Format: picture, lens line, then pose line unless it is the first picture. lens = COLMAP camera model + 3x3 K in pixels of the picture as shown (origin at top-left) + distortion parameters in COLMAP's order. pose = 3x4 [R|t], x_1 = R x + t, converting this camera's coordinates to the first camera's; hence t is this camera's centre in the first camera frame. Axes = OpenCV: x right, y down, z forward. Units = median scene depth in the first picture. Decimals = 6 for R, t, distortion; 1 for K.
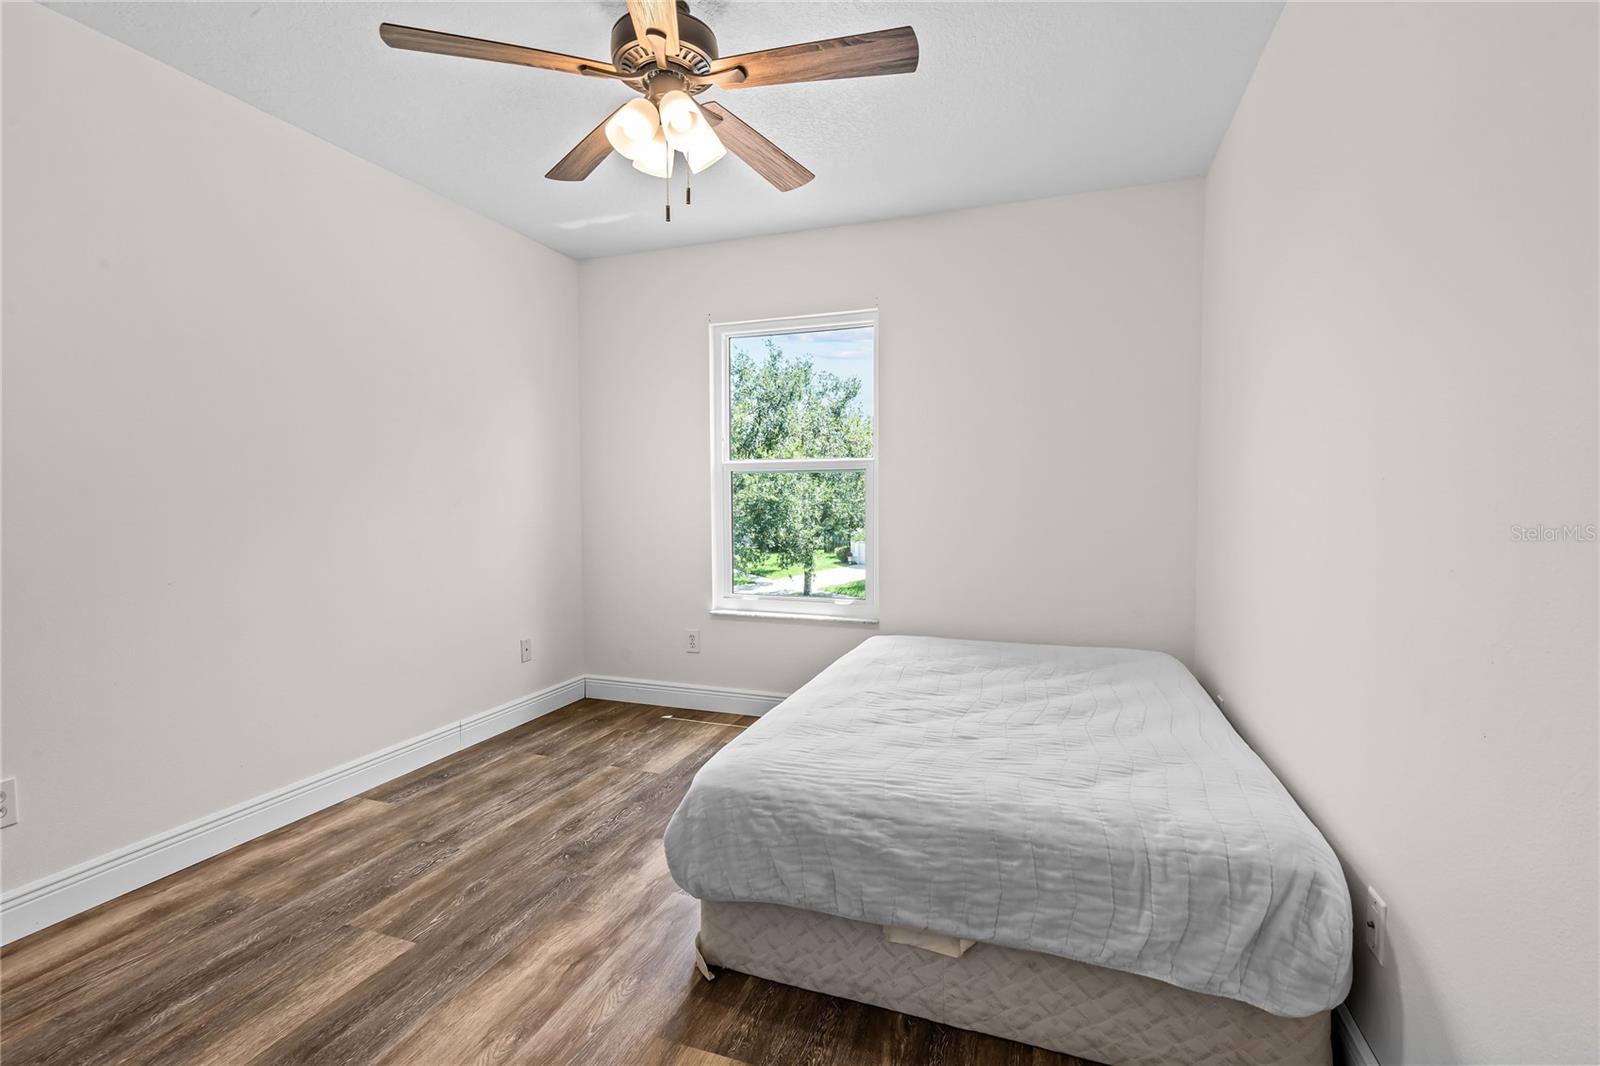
lens RADIAL K [[749.2, 0, 797.2], [0, 749.2, 488.9], [0, 0, 1]] dist [-0.003691, 0.000912]
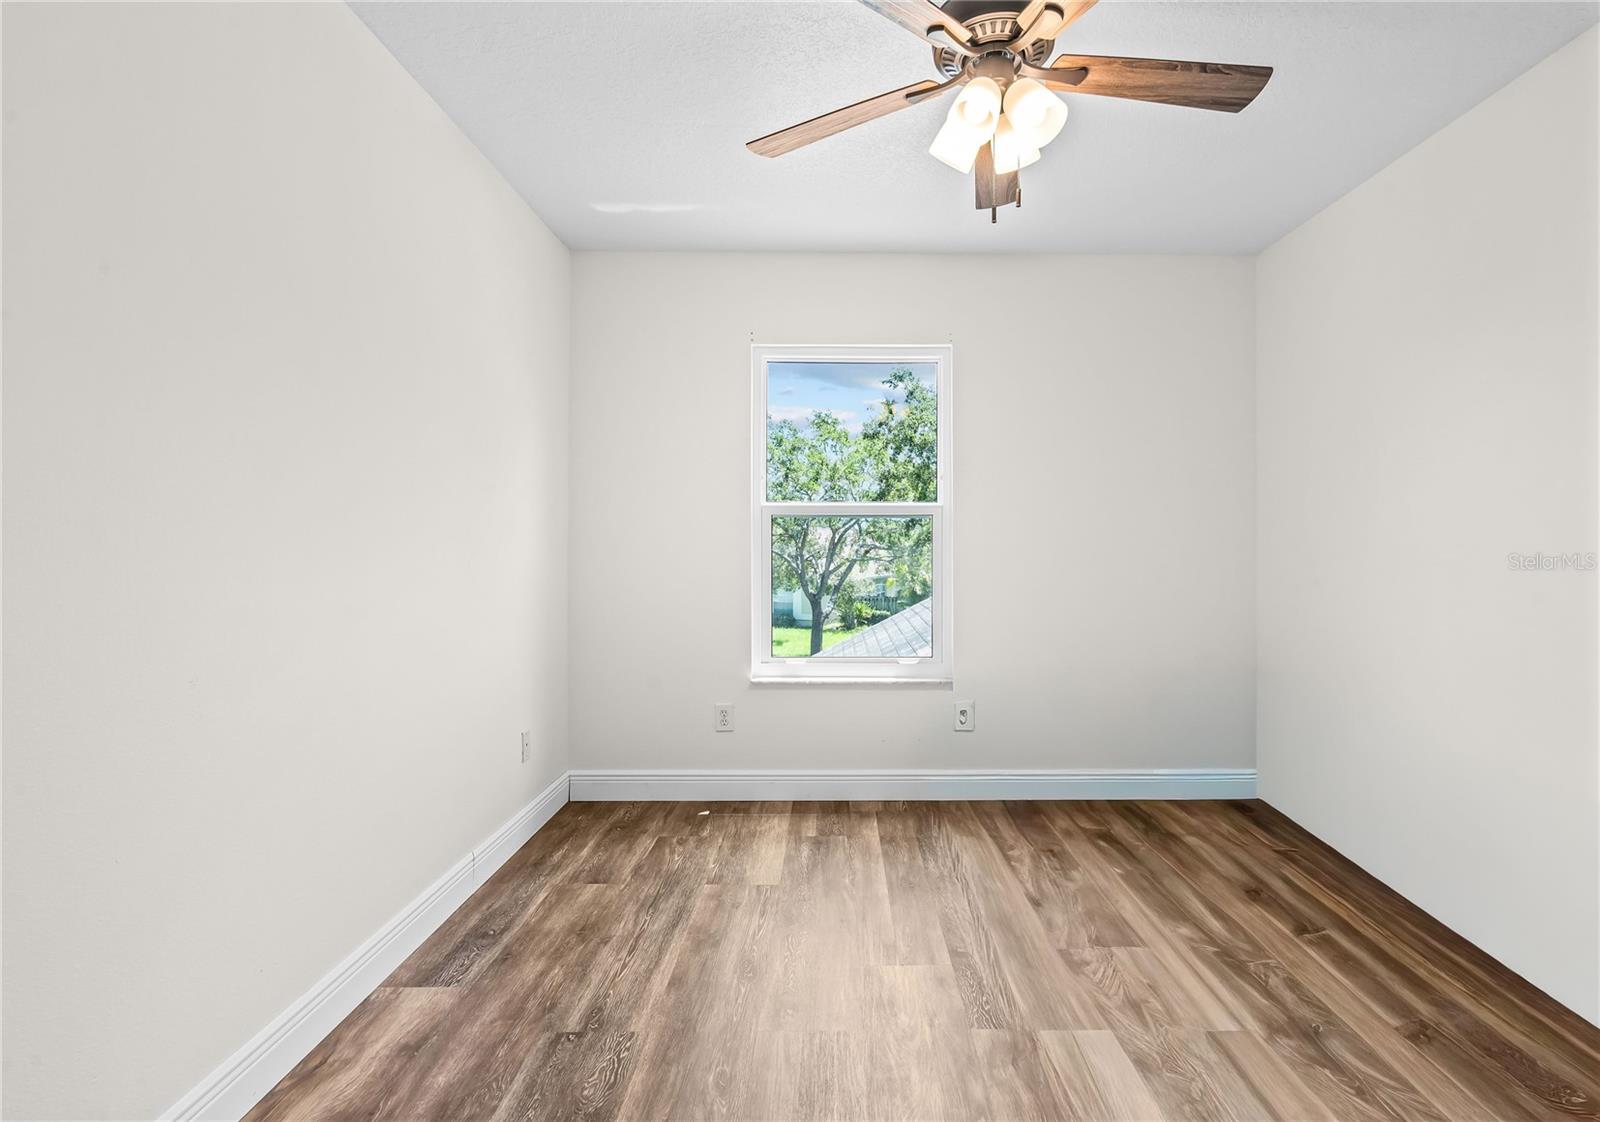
lens RADIAL K [[789.7, 0, 841.9], [0, 789.7, 492.8], [0, 0, 1]] dist [-0.001443, -0.000493]
pose [[0.933501, 0.028005, 0.357478, -0.397887], [-0.007240, 0.998214, -0.059294, 0.005242], [-0.358501, 0.052763, 0.932037, 0.140253]]
